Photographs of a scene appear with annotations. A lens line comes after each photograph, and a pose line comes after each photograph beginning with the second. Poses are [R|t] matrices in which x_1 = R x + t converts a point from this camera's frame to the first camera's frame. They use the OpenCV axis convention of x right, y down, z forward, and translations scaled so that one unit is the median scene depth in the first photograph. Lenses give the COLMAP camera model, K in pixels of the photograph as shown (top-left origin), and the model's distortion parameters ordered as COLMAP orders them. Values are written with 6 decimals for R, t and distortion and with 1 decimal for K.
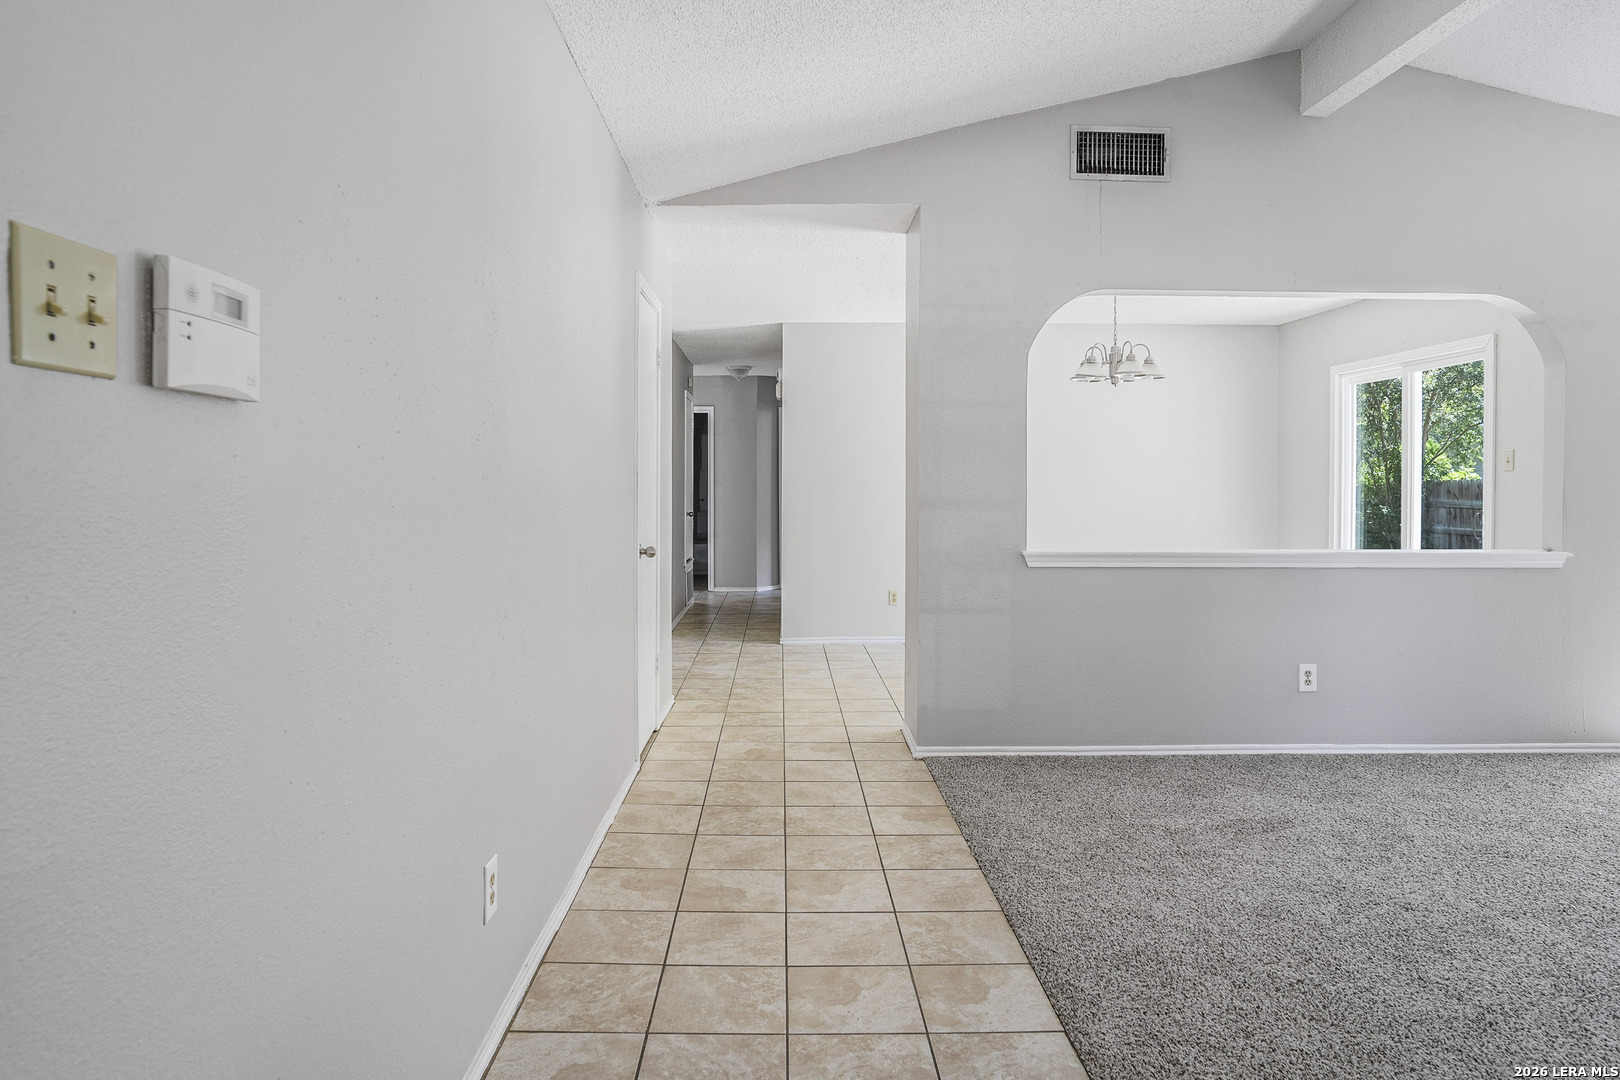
lens RADIAL K [[977.8, 0, 782.6], [0, 977.8, 504.5], [0, 0, 1]] dist [-0.060812, 0.043126]
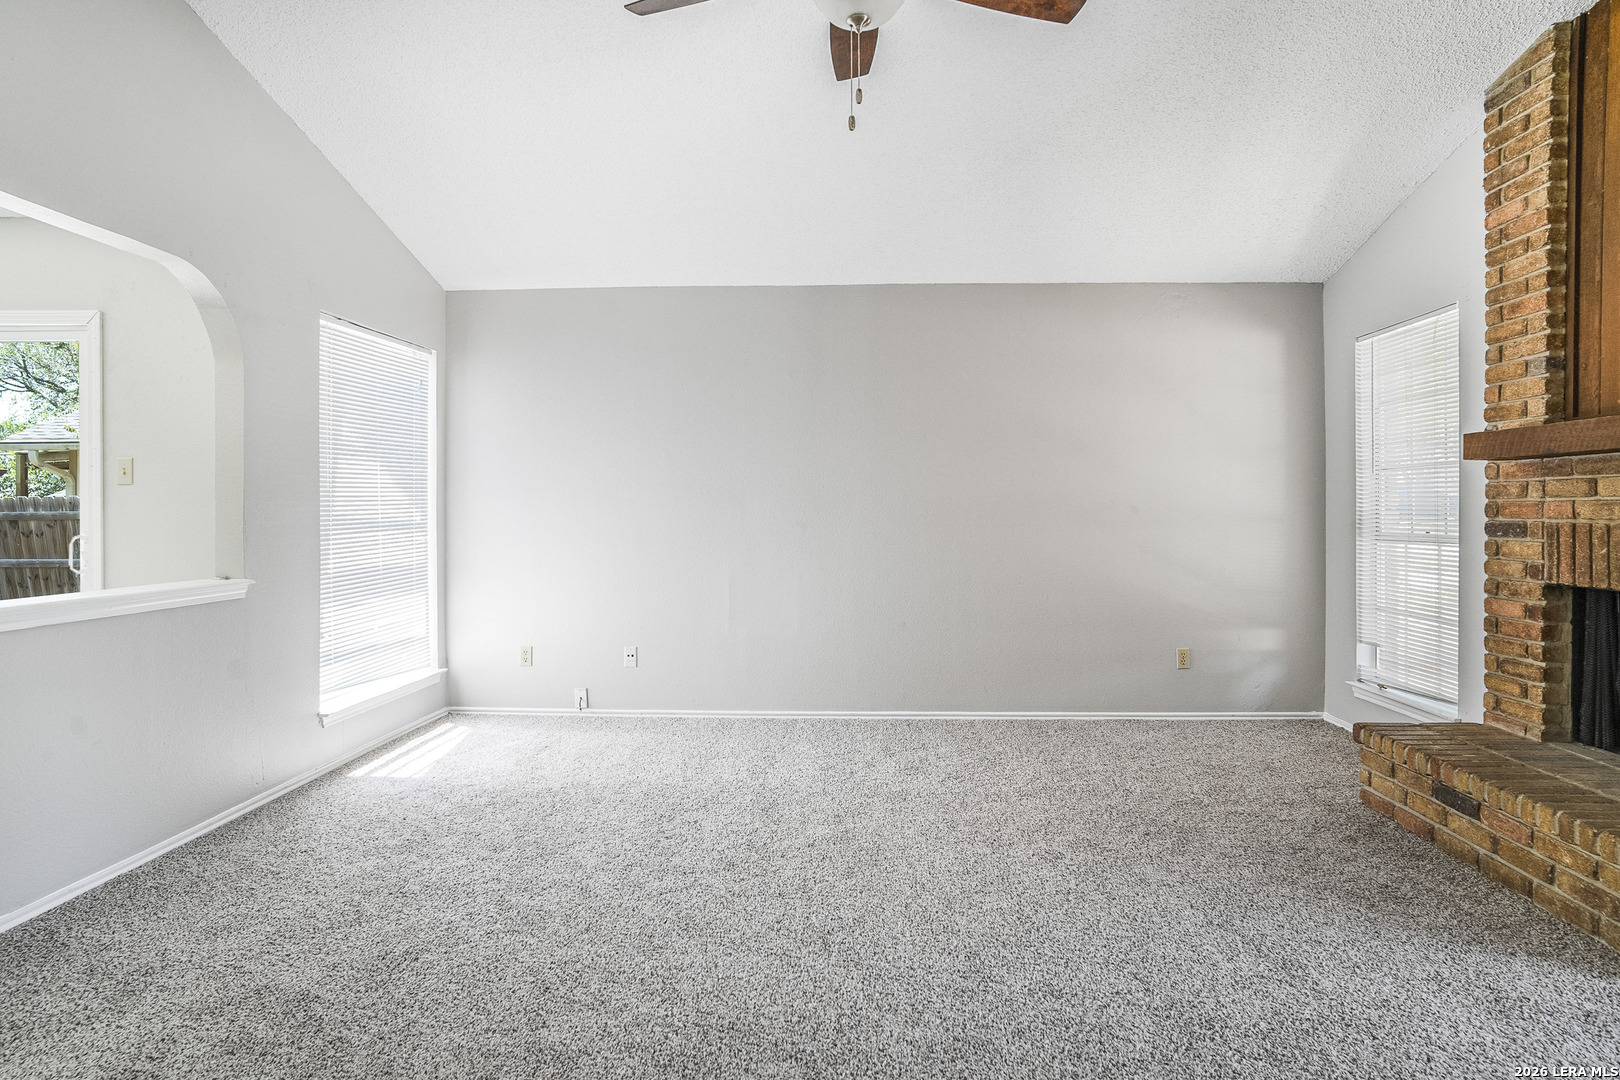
lens RADIAL K [[977.8, 0, 818.3], [0, 977.8, 518.9], [0, 0, 1]] dist [-0.060812, 0.043126]
pose [[0.044017, -0.011870, 0.998960, -0.025088], [0.020395, 0.999732, 0.010980, -0.003504], [-0.998823, 0.019891, 0.044247, 0.438277]]
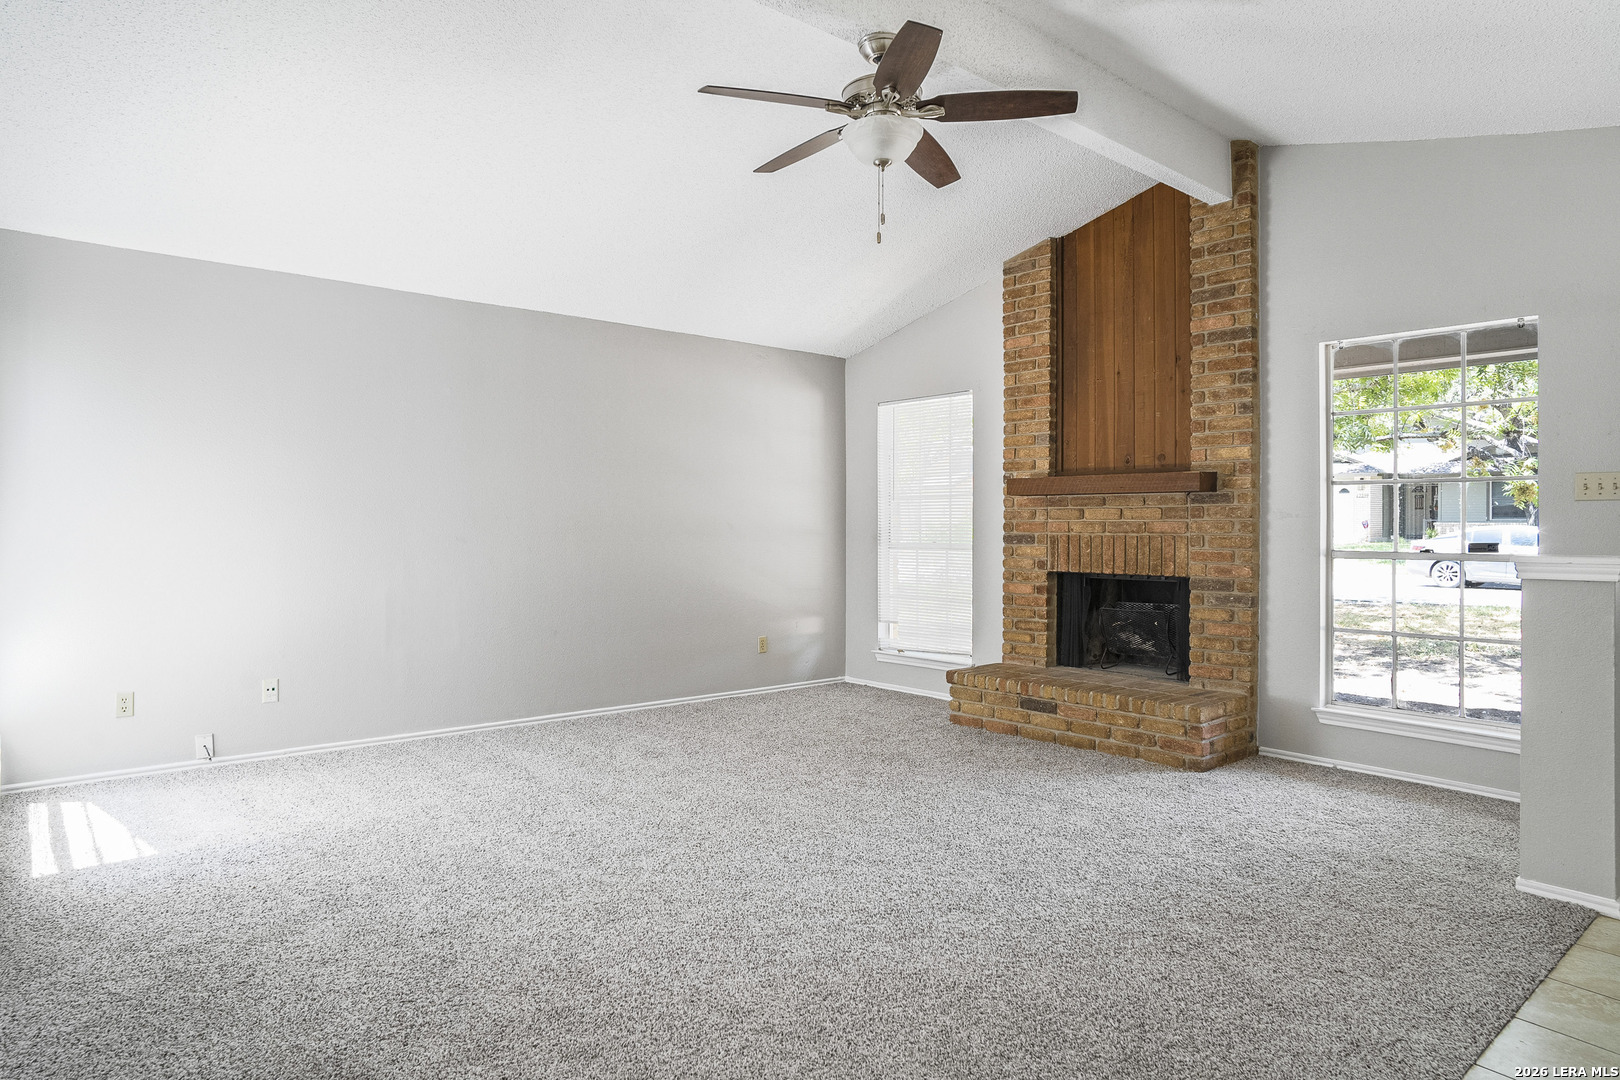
lens RADIAL K [[977.8, 0, 814.0], [0, 977.8, 528.3], [0, 0, 1]] dist [-0.060812, 0.043126]
pose [[-0.654932, -0.006016, 0.755664, -0.003691], [0.008661, 0.999843, 0.015467, -0.011506], [-0.755638, 0.016675, -0.654777, 0.986117]]
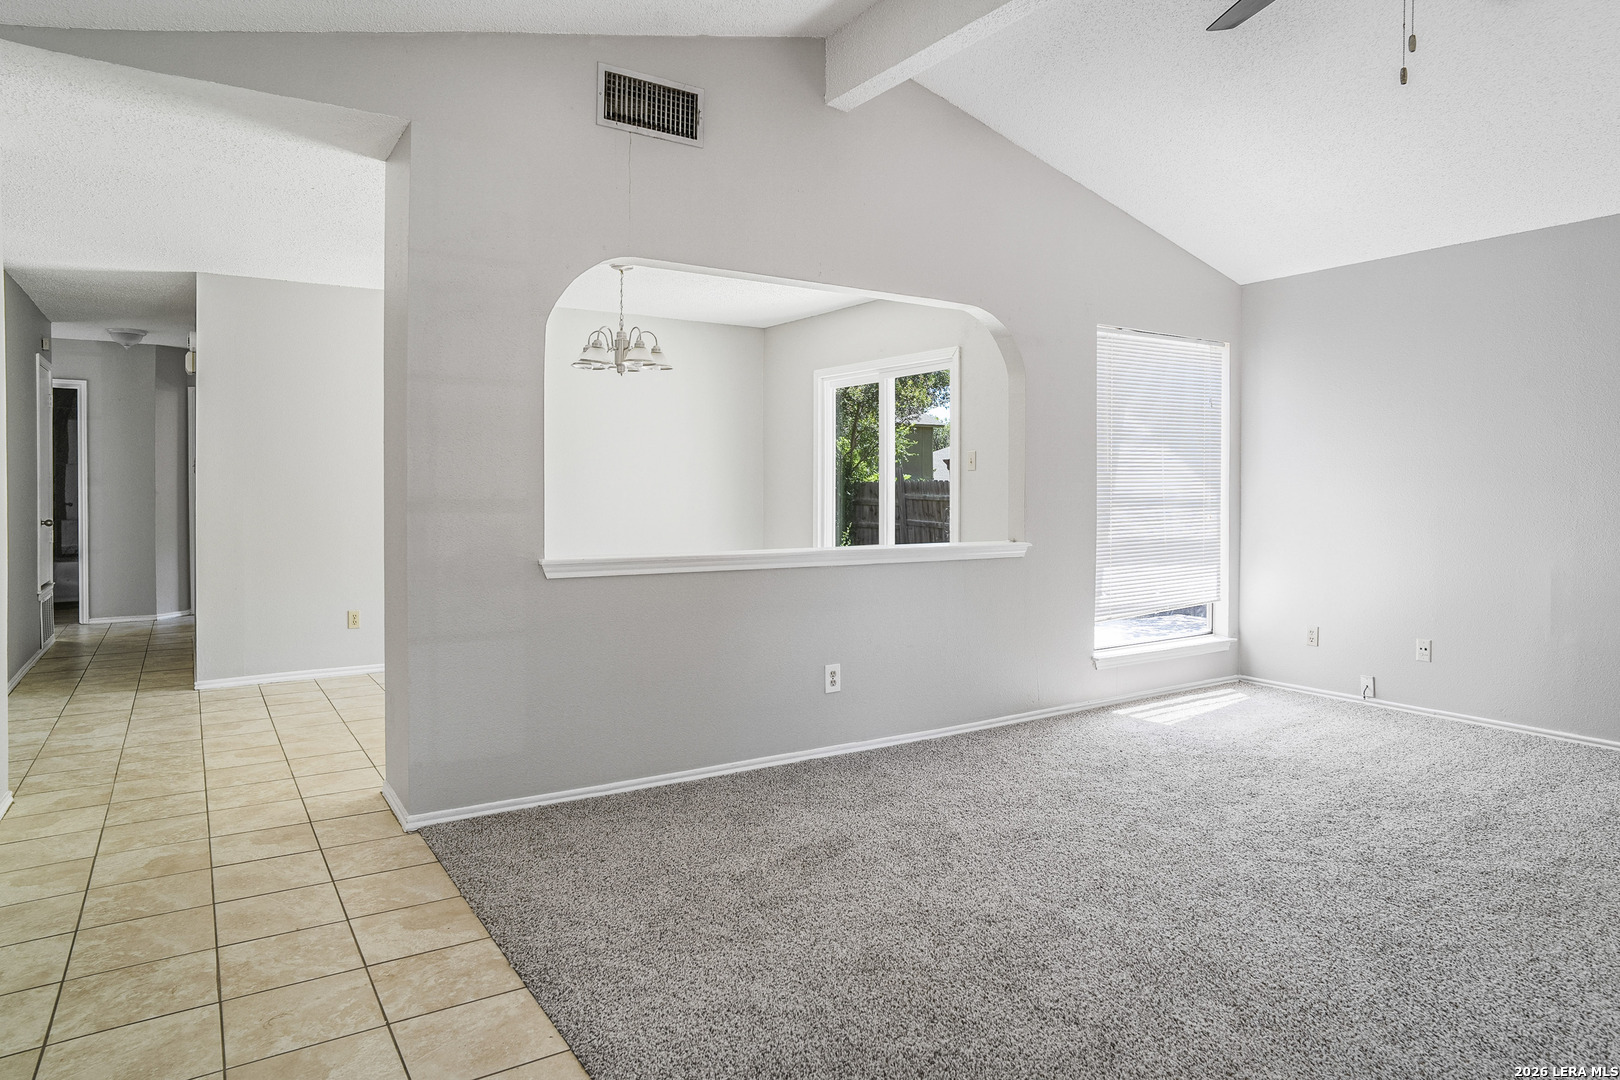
lens RADIAL K [[977.8, 0, 820.4], [0, 977.8, 496.5], [0, 0, 1]] dist [-0.060812, 0.043126]
pose [[0.835239, -0.003734, 0.549875, -0.010336], [0.009386, 0.999928, -0.007466, 0.002333], [-0.549807, 0.011397, 0.835214, 0.176019]]
